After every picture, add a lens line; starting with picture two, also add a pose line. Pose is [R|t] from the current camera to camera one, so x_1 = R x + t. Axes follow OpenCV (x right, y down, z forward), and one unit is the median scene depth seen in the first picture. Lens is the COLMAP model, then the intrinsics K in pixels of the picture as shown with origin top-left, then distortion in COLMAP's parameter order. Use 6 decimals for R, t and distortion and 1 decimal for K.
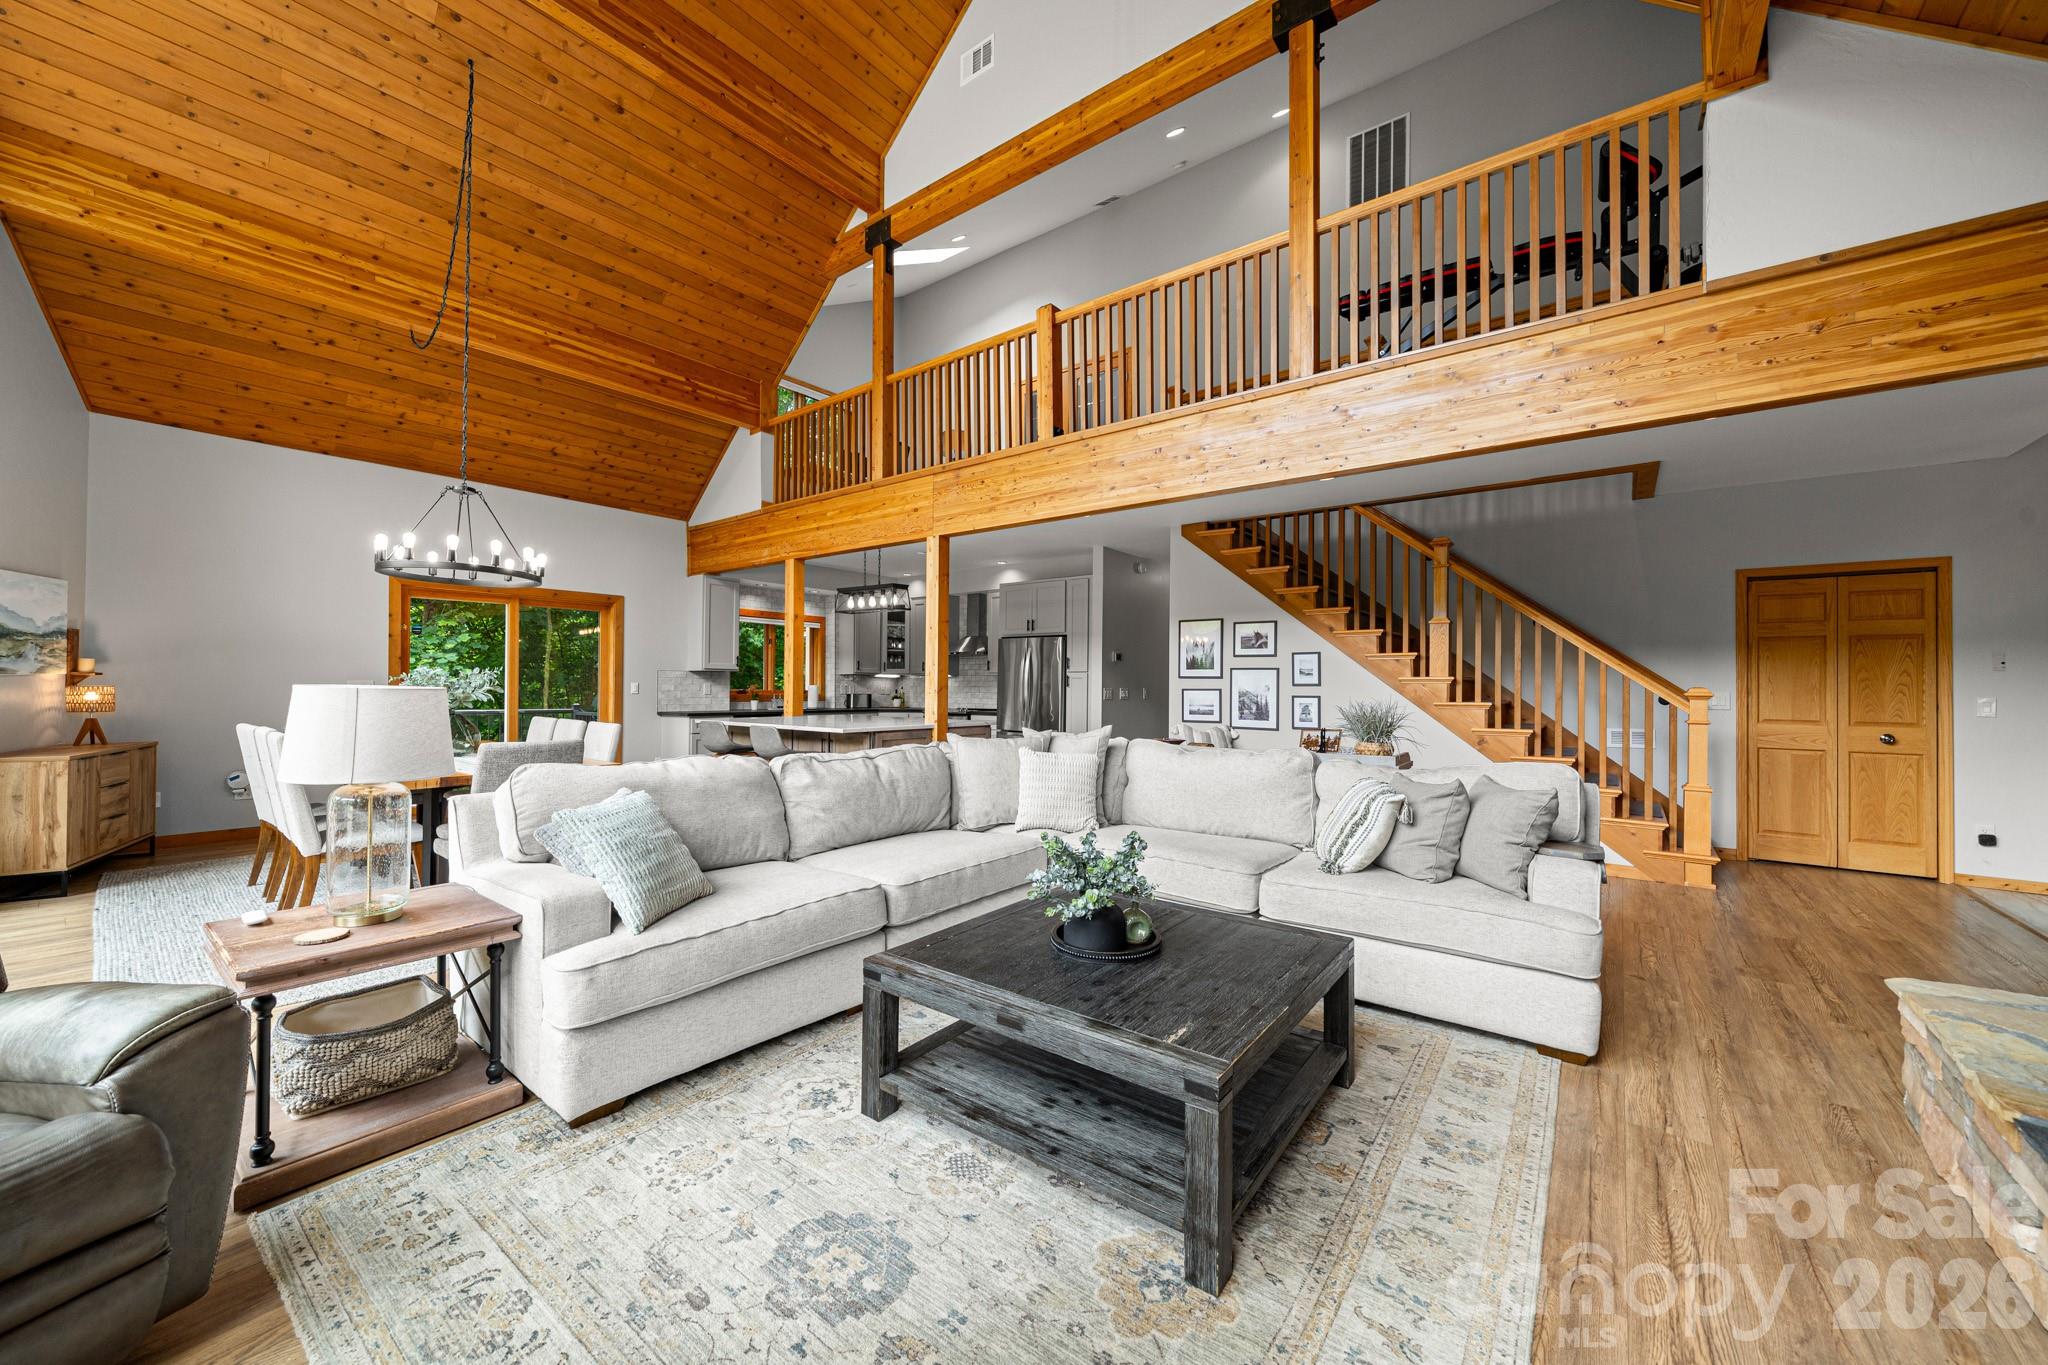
lens RADIAL K [[759.8, 0, 1022.8], [0, 759.8, 678.5], [0, 0, 1]] dist [-0.003097, -0.000070]
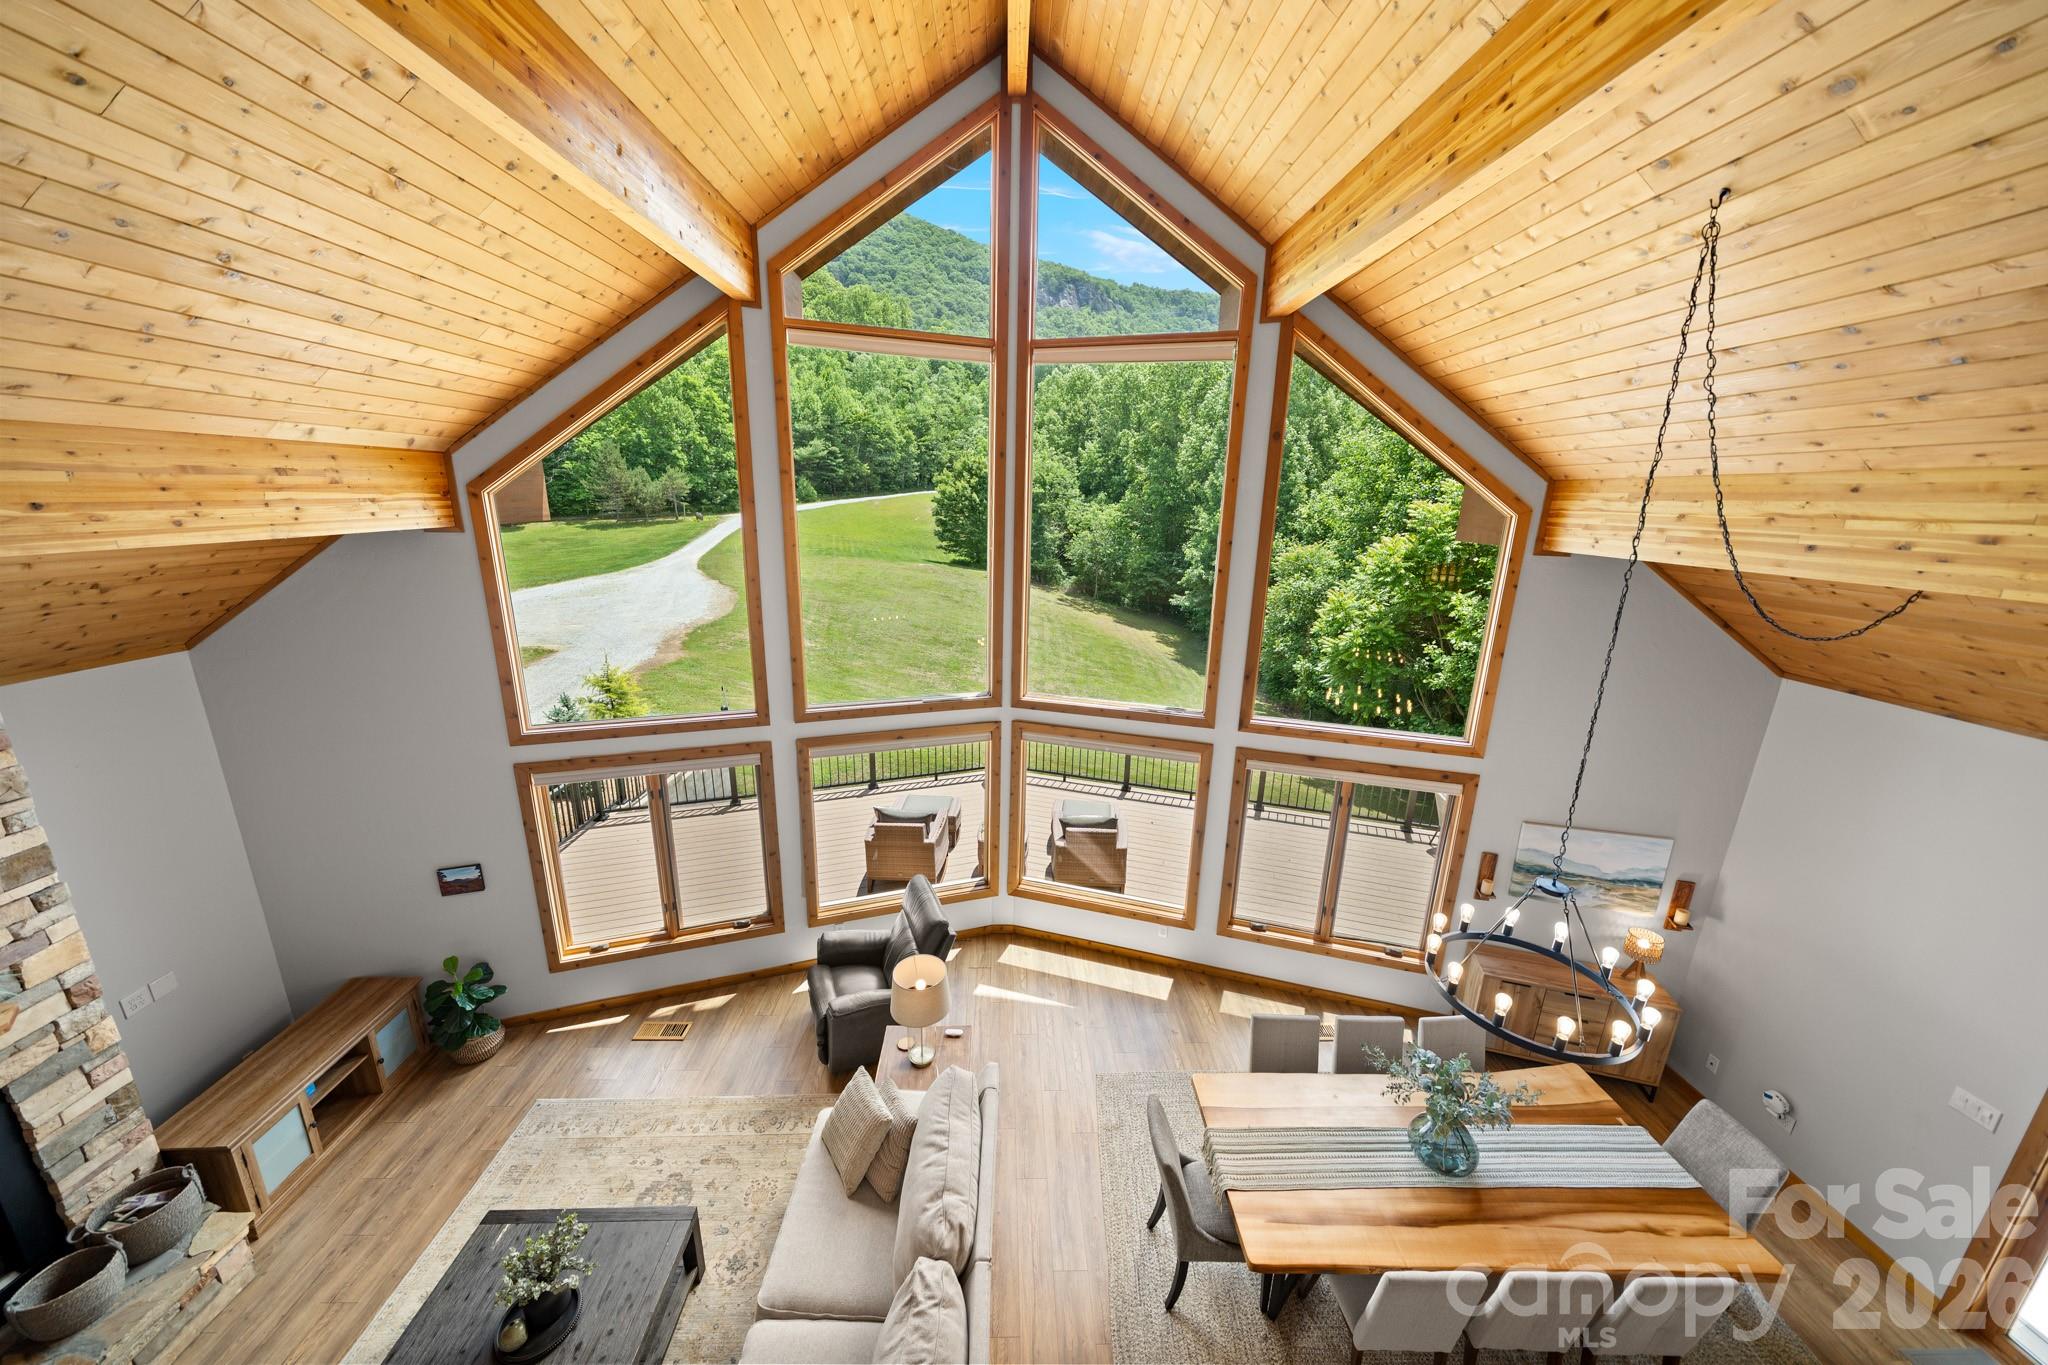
lens RADIAL K [[696.1, 0, 1023.6], [0, 696.1, 677.0], [0, 0, 1]] dist [-0.004935, -0.000055]
pose [[-0.767812, 0.136267, -0.626016, 0.026194], [-0.023358, 0.970515, 0.239905, -0.558471], [0.640249, 0.198824, -0.741991, 1.073572]]
